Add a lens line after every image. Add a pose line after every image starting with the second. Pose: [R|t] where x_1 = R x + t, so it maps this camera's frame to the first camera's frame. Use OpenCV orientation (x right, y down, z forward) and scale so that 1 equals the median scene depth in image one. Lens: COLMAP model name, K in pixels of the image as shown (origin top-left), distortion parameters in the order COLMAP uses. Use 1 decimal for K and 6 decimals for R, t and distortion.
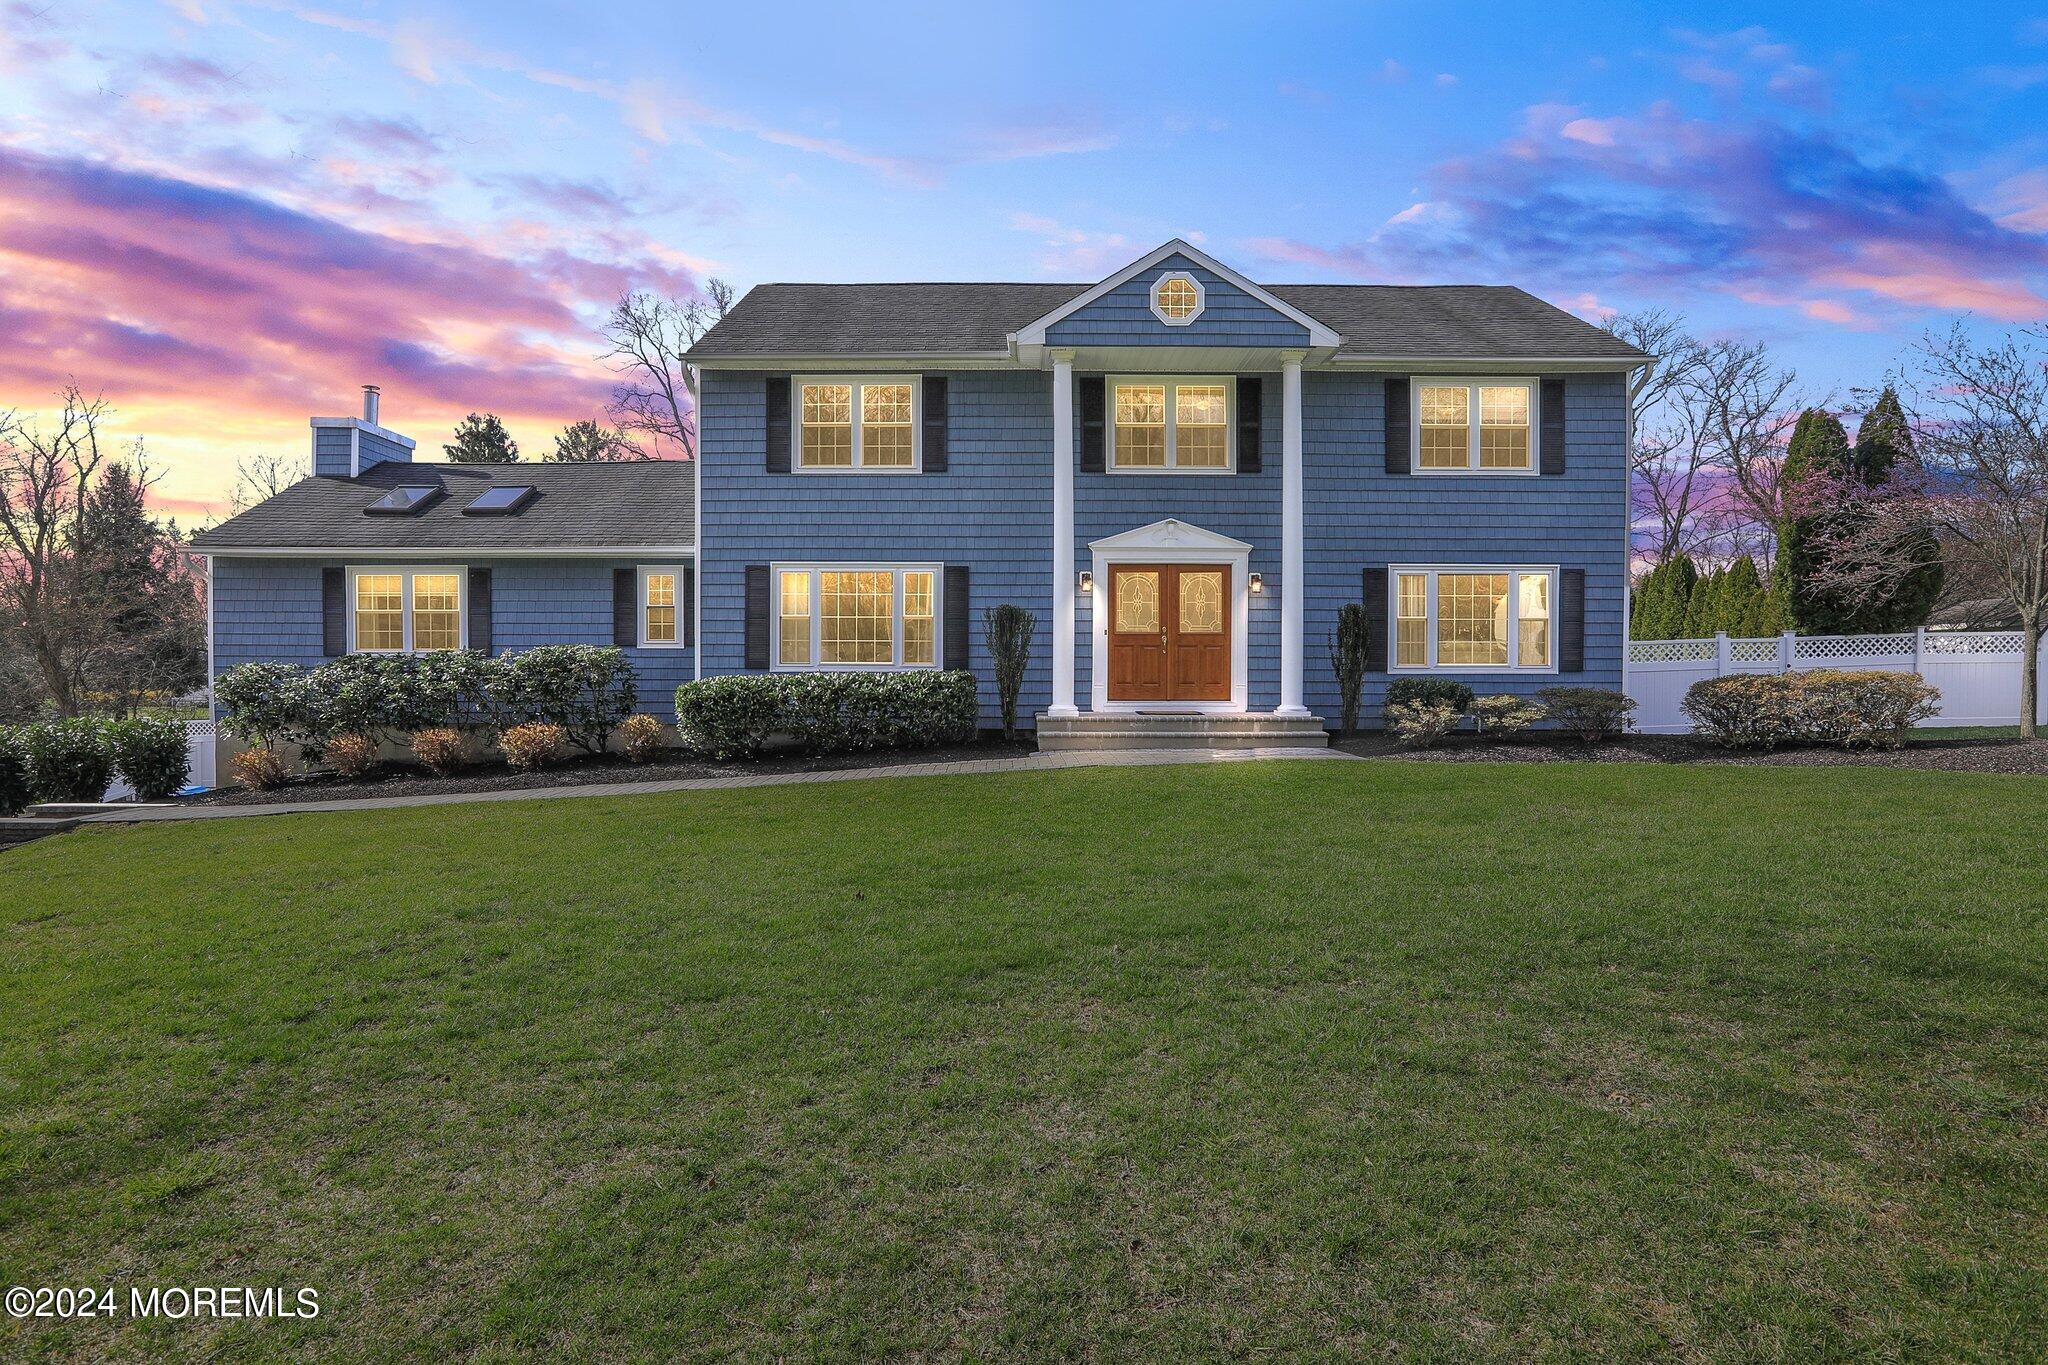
lens RADIAL K [[1148.7, 0, 1028.7], [0, 1148.7, 687.6], [0, 0, 1]] dist [-0.034079, 0.001210]
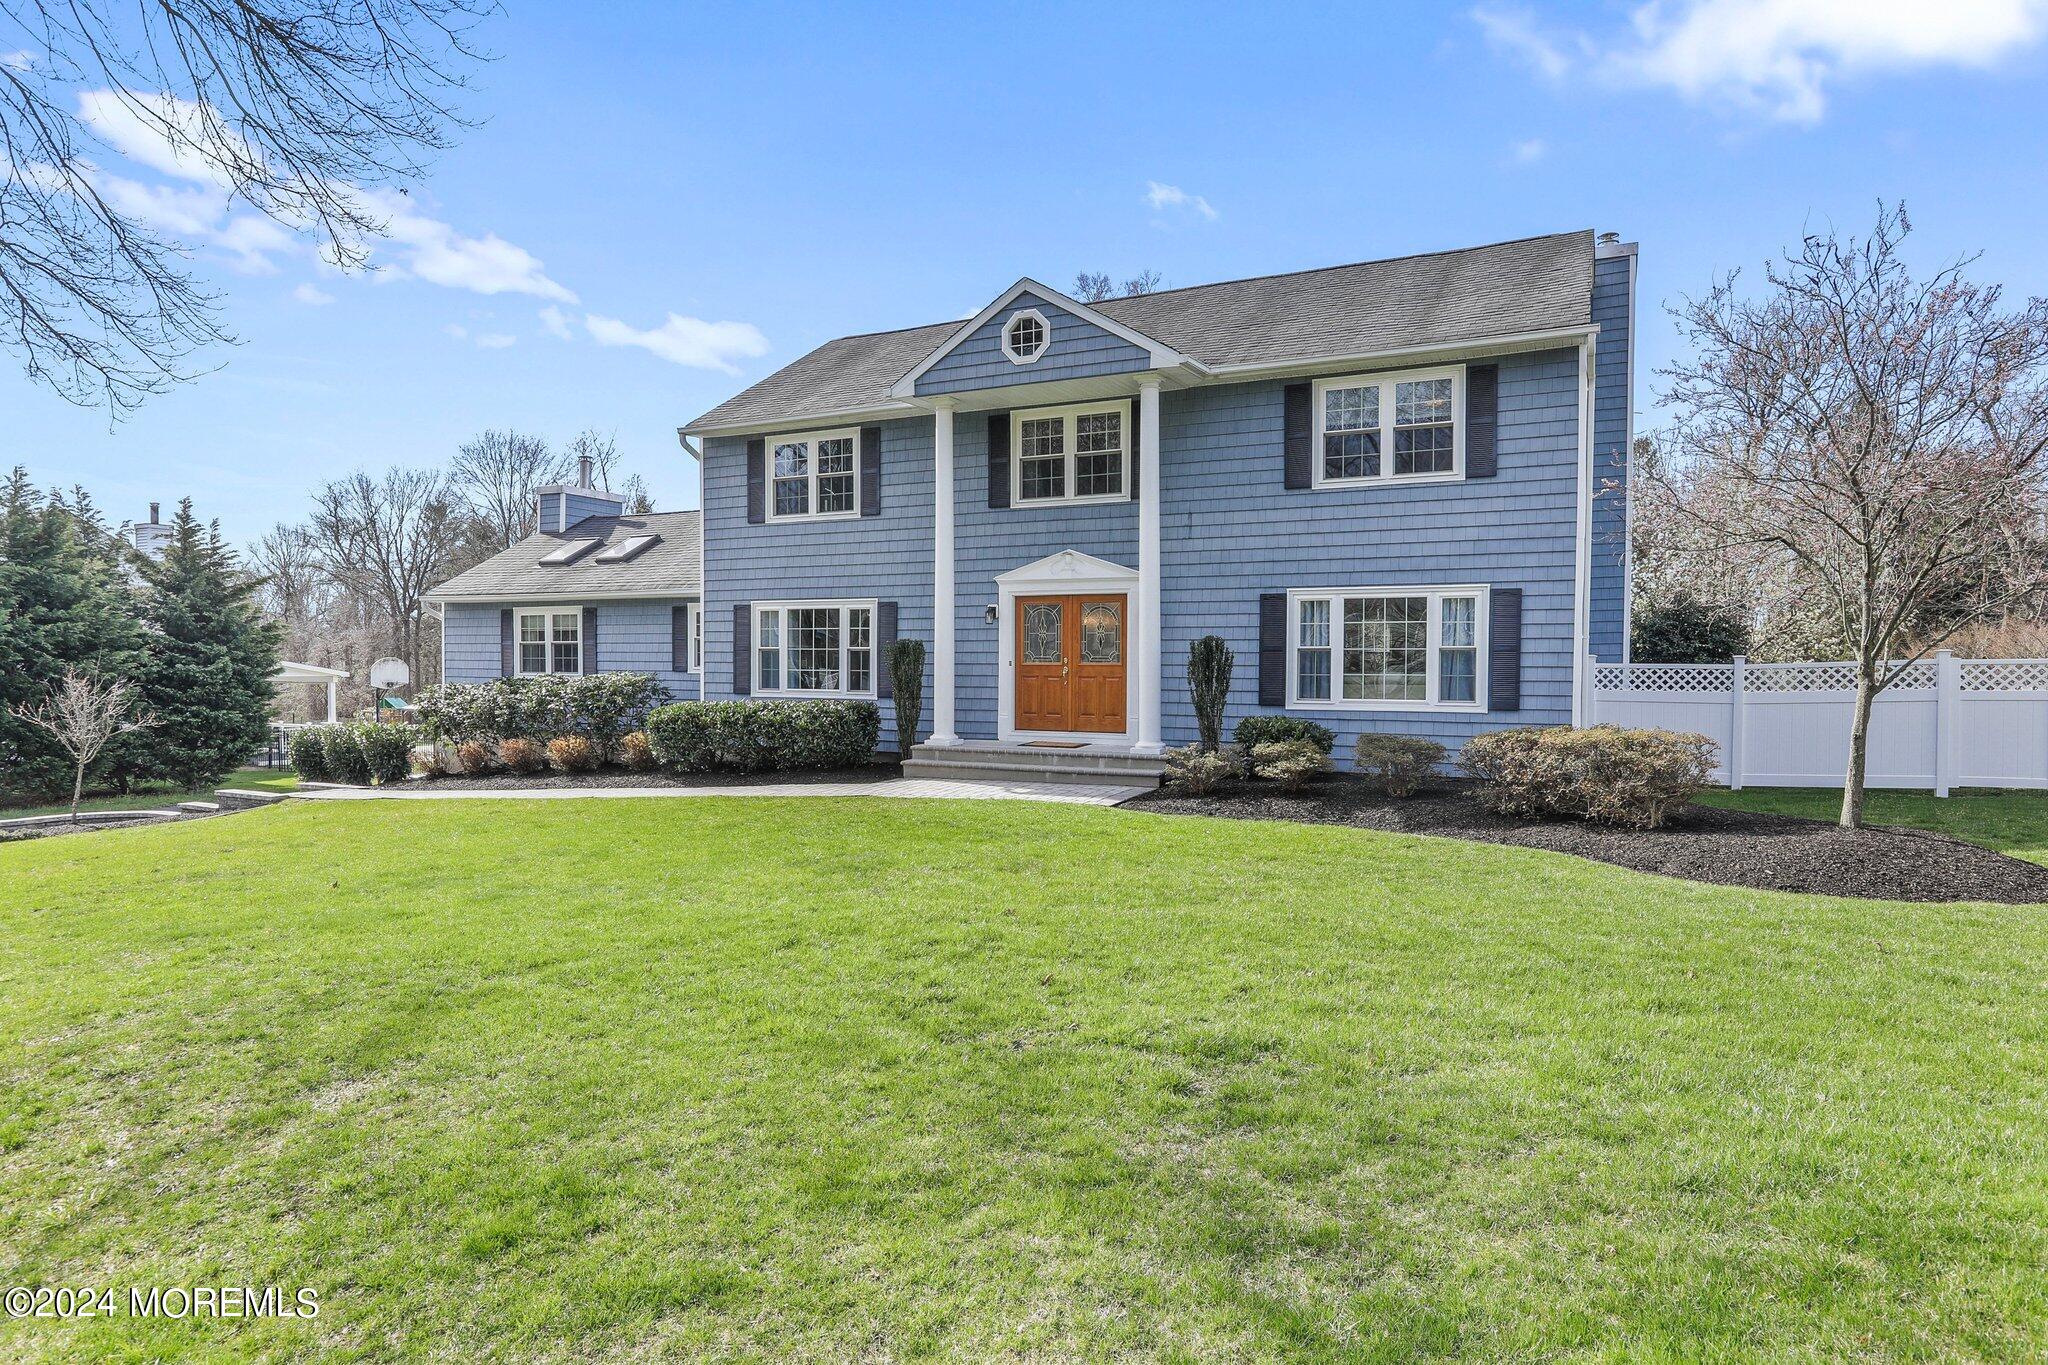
lens RADIAL K [[1235.8, 0, 1017.9], [0, 1235.8, 685.4], [0, 0, 1]] dist [-0.015128, -0.000984]
pose [[0.882901, 0.012030, -0.469406, 0.590930], [-0.006525, 0.999890, 0.013352, -0.042812], [0.469515, -0.008725, 0.882882, 0.028093]]
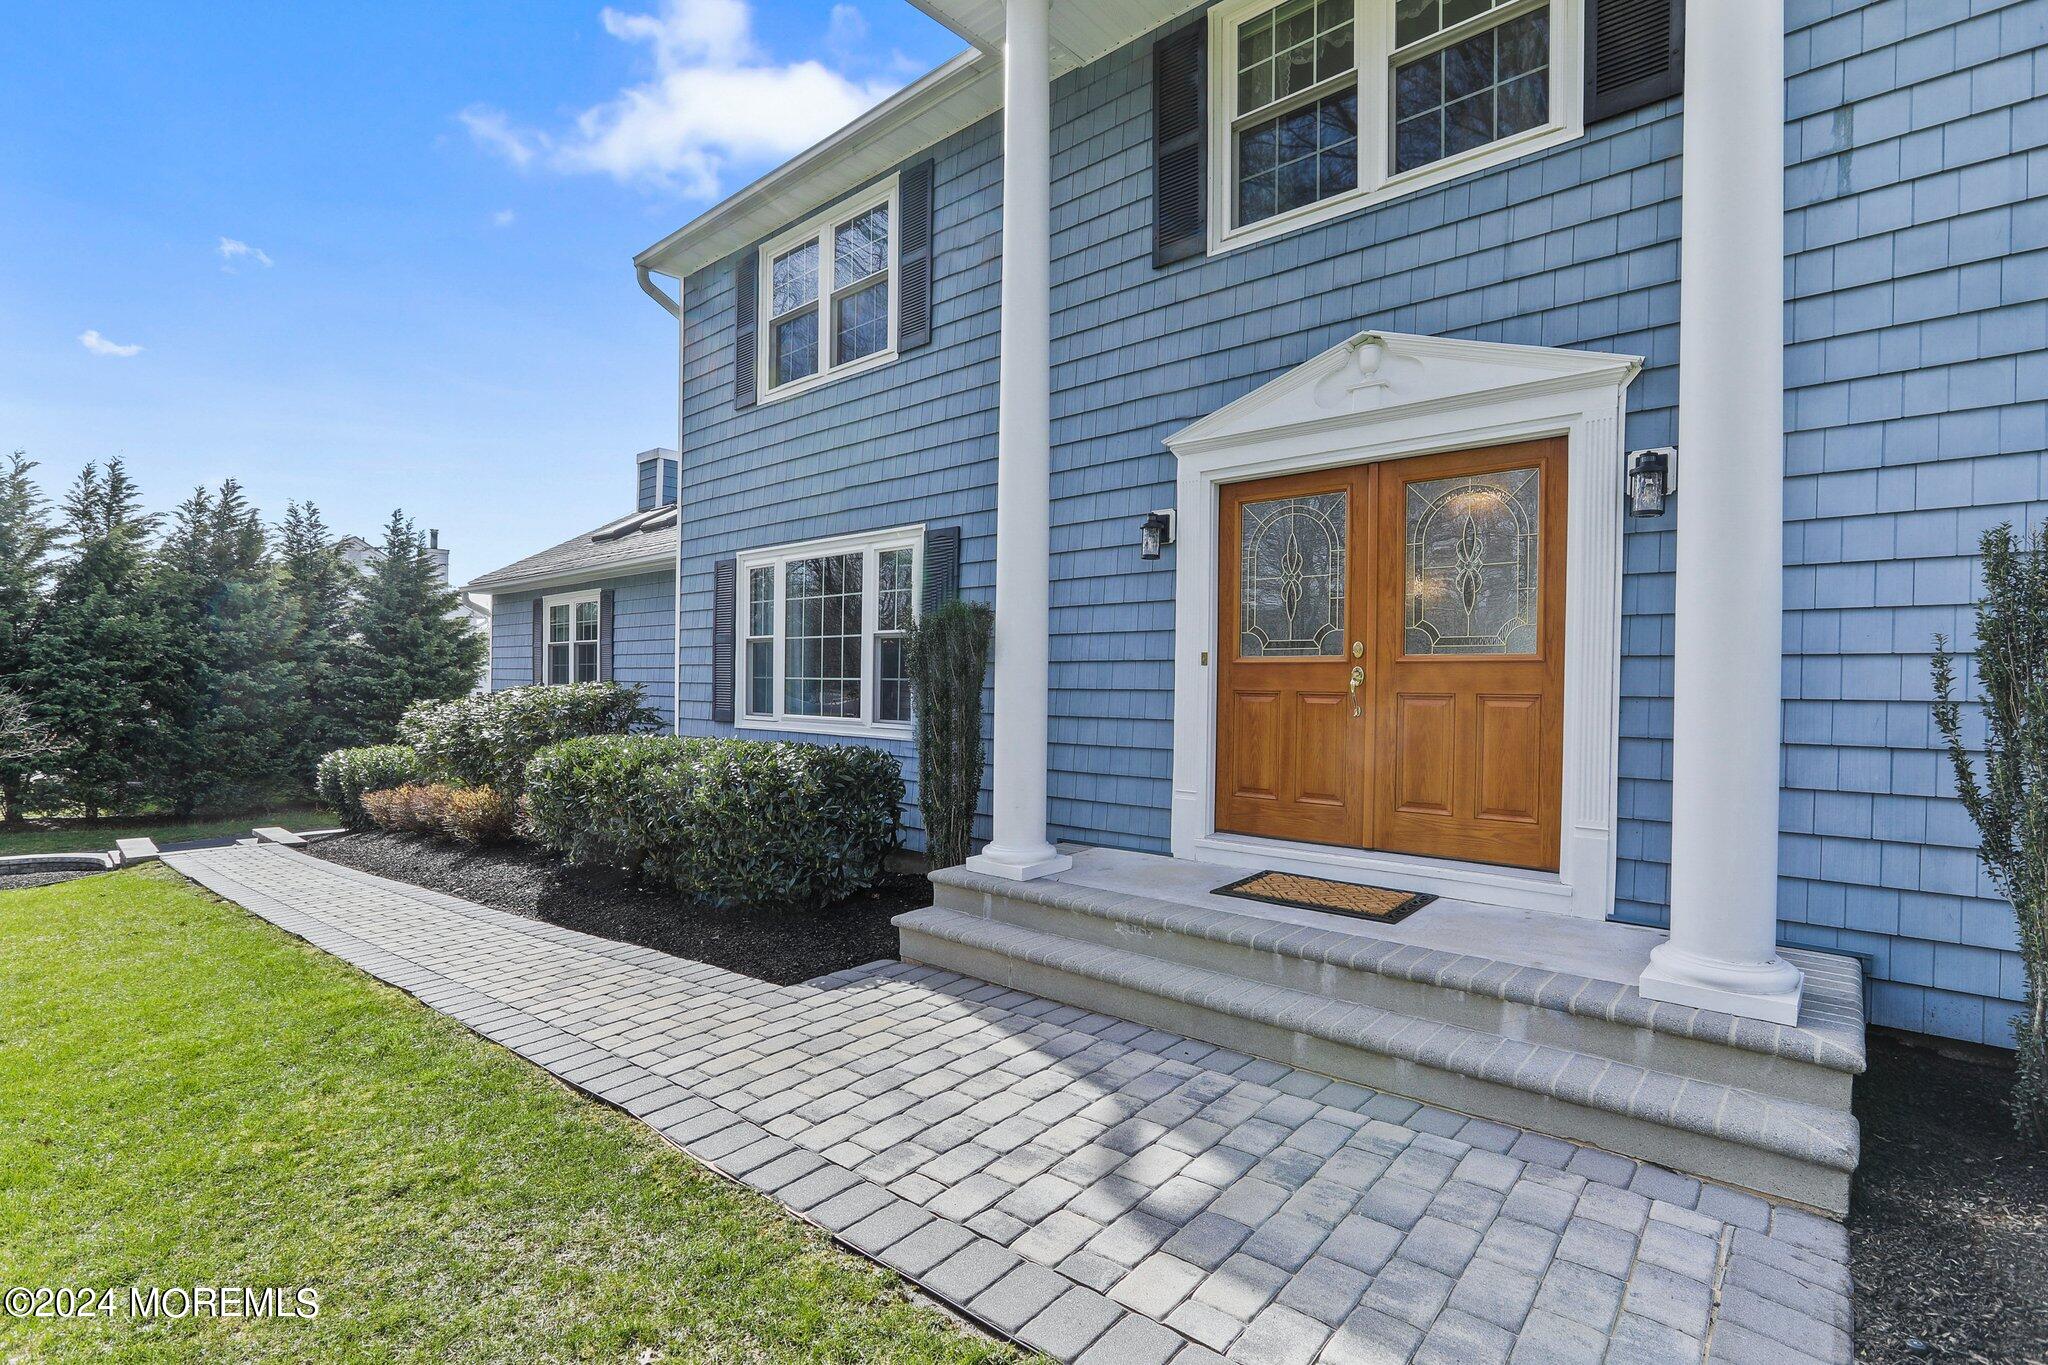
lens RADIAL K [[954.0, 0, 1028.8], [0, 954.0, 696.0], [0, 0, 1]] dist [-0.029946, -0.000165]
pose [[0.737695, 0.015124, -0.674965, 0.242920], [-0.018526, 0.999826, 0.002156, -0.034856], [0.674880, 0.010914, 0.737847, 0.718608]]
